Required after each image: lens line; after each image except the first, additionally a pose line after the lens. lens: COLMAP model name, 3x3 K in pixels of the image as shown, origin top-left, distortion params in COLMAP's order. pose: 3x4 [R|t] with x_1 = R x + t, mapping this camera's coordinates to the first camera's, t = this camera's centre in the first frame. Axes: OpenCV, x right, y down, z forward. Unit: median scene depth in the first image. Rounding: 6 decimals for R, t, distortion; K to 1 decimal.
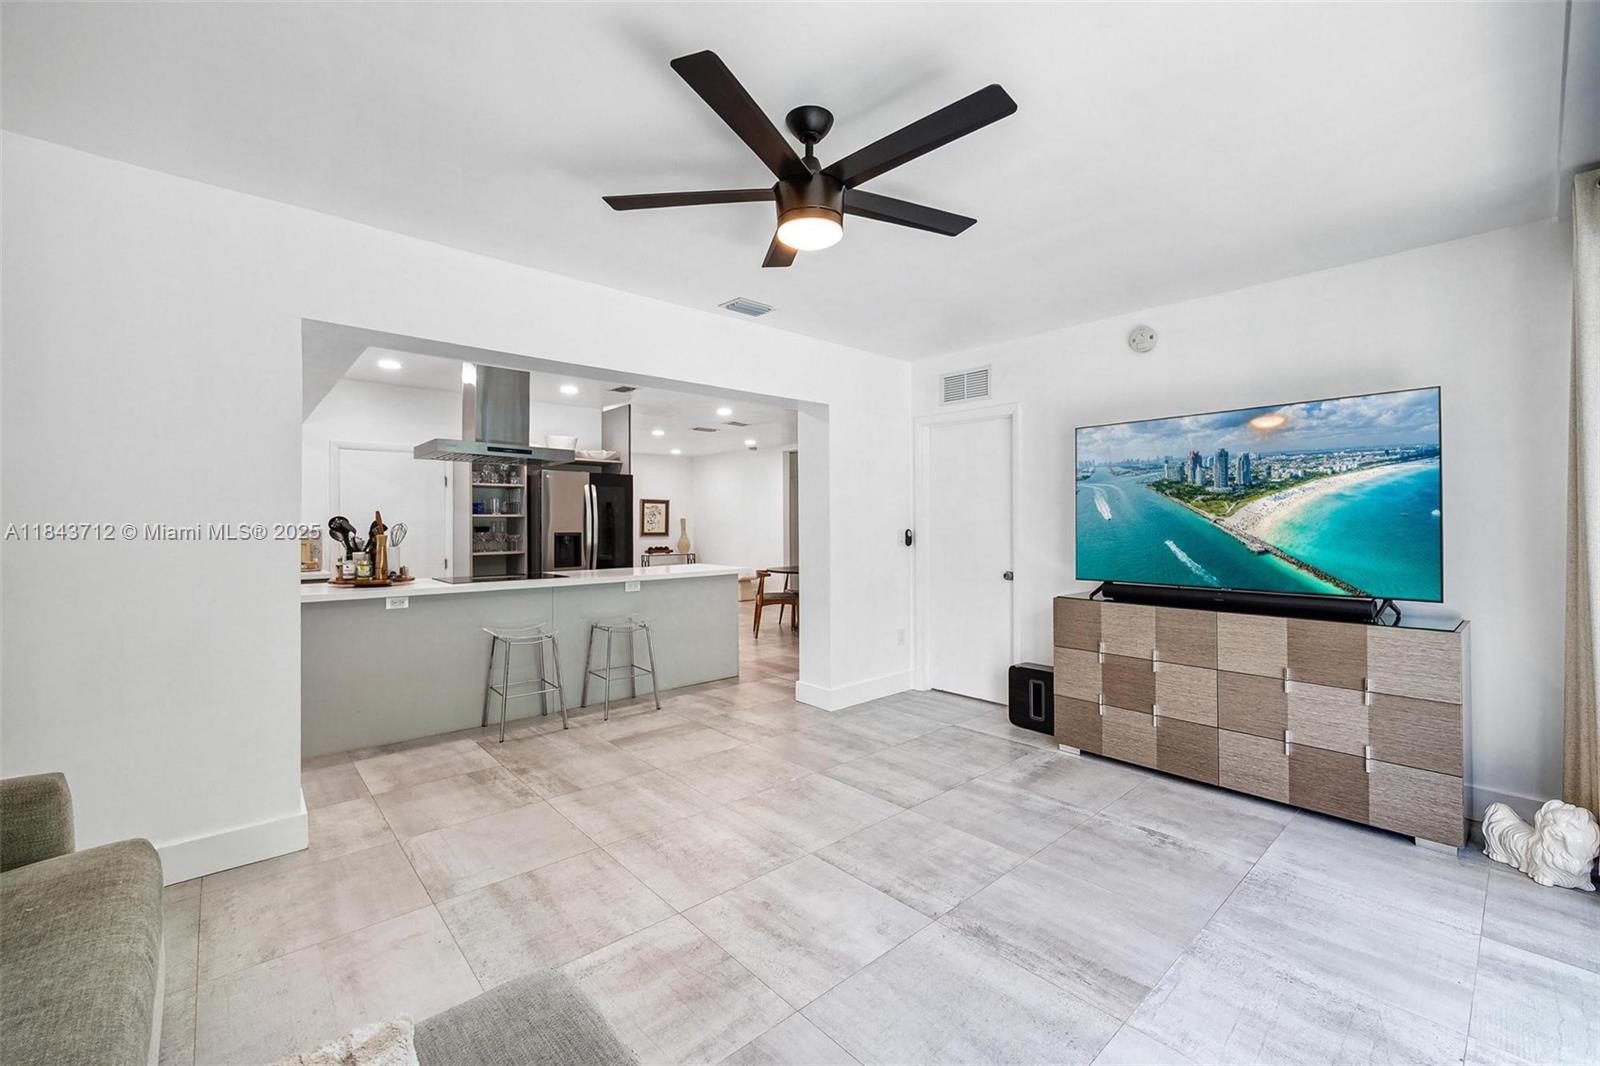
lens RADIAL K [[654.9, 0, 800.0], [0, 654.9, 533.0], [0, 0, 1]] dist [-0.002756, 0.000367]
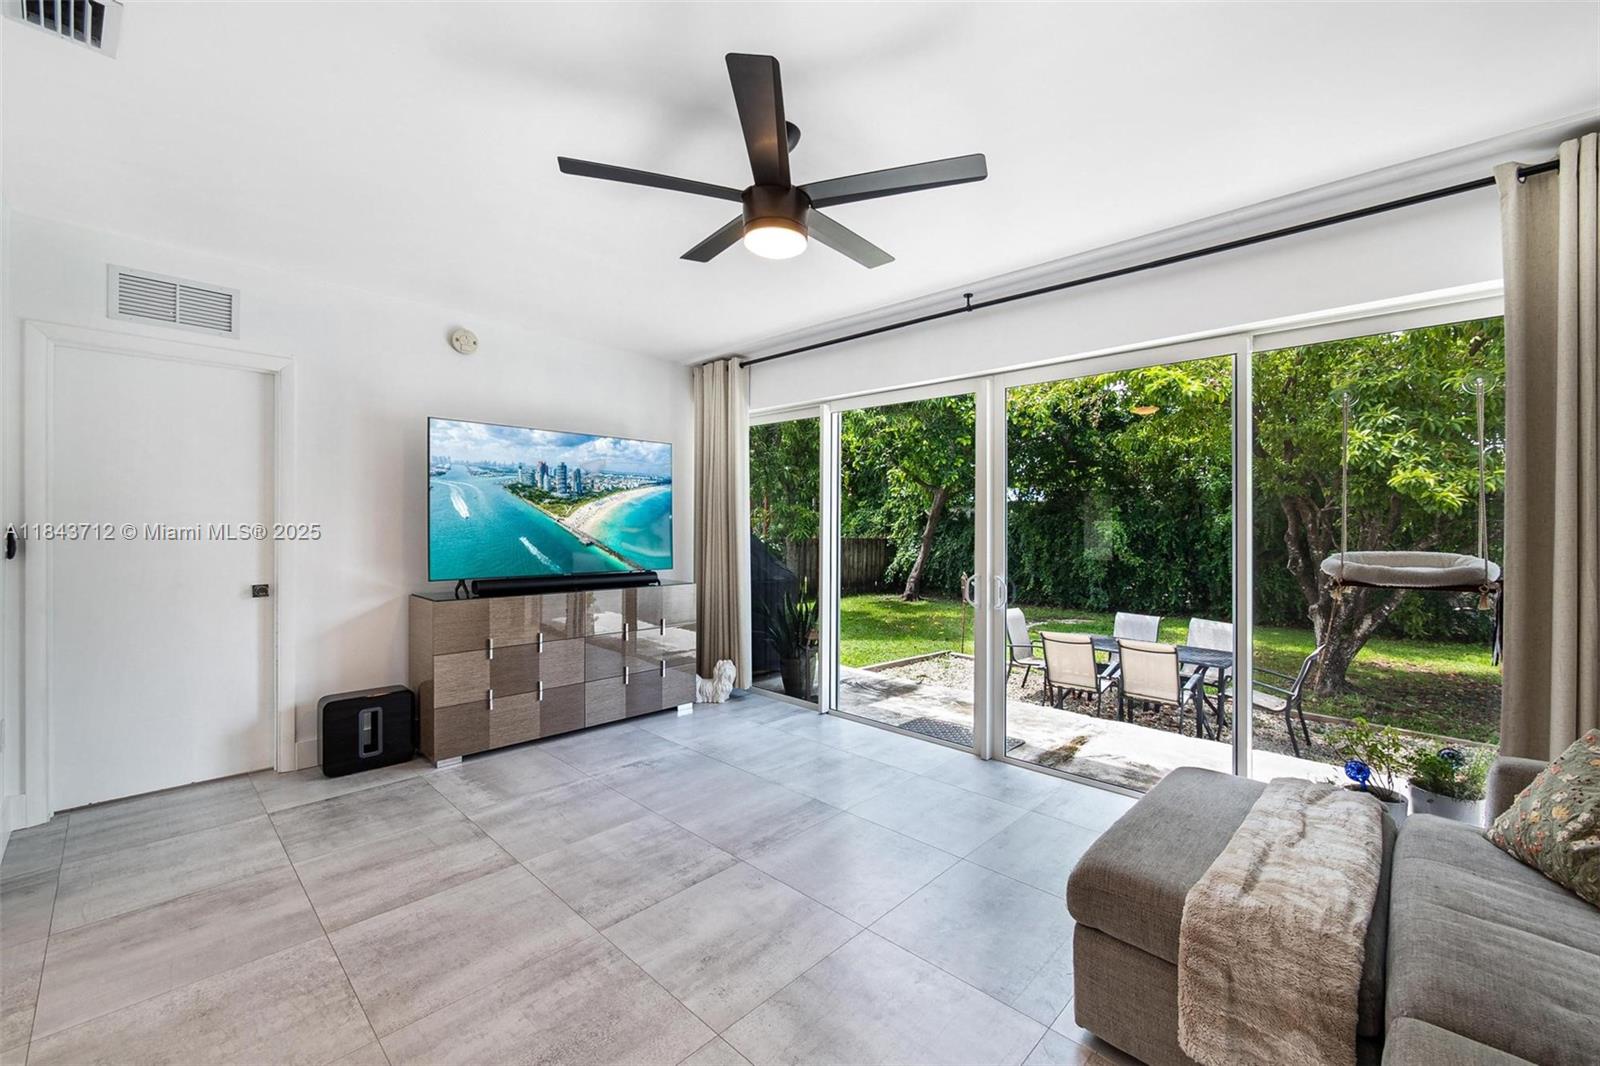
lens RADIAL K [[648.9, 0, 800.0], [0, 648.9, 533.0], [0, 0, 1]] dist [-0.002924, -0.000124]
pose [[-0.057215, -0.017806, 0.998203, -0.627284], [0.009453, 0.999786, 0.018376, -0.013046], [-0.998317, 0.010487, -0.057034, 0.629380]]
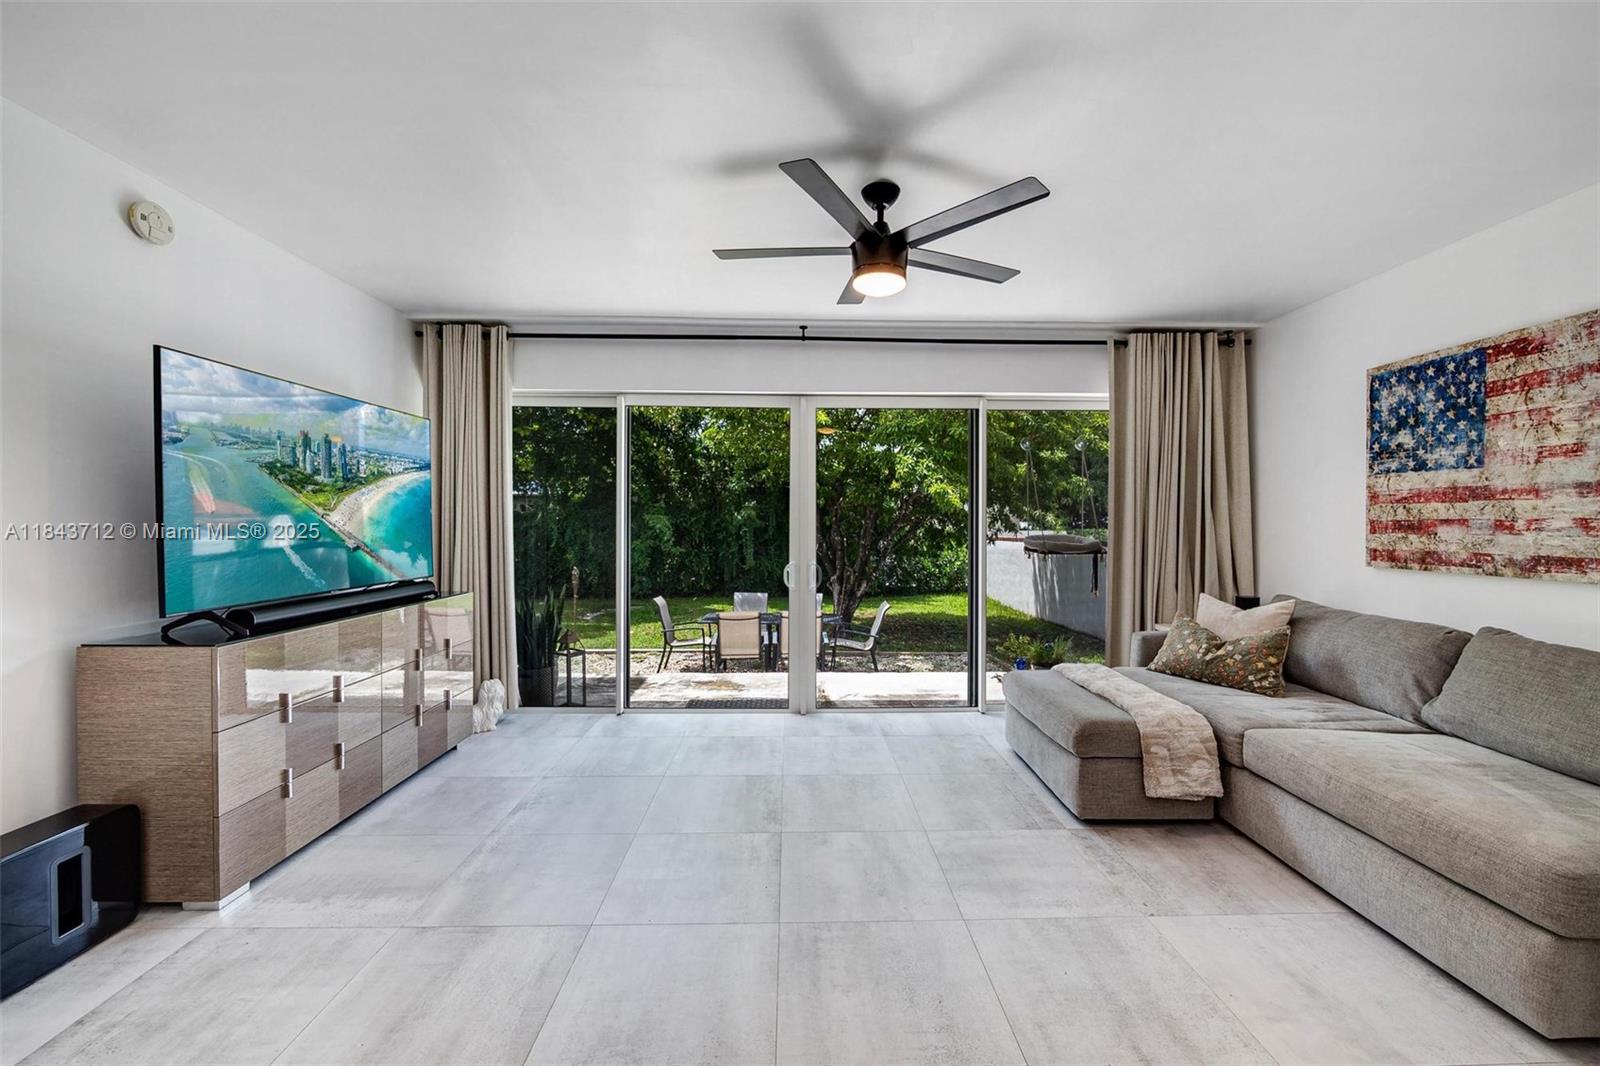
lens RADIAL K [[654.9, 0, 800.0], [0, 654.9, 533.0], [0, 0, 1]] dist [-0.002756, 0.000367]
pose [[-0.746096, -0.019143, 0.665563, -0.430418], [0.005230, 0.999387, 0.034607, -0.022766], [-0.665818, 0.029301, -0.745539, 1.256082]]
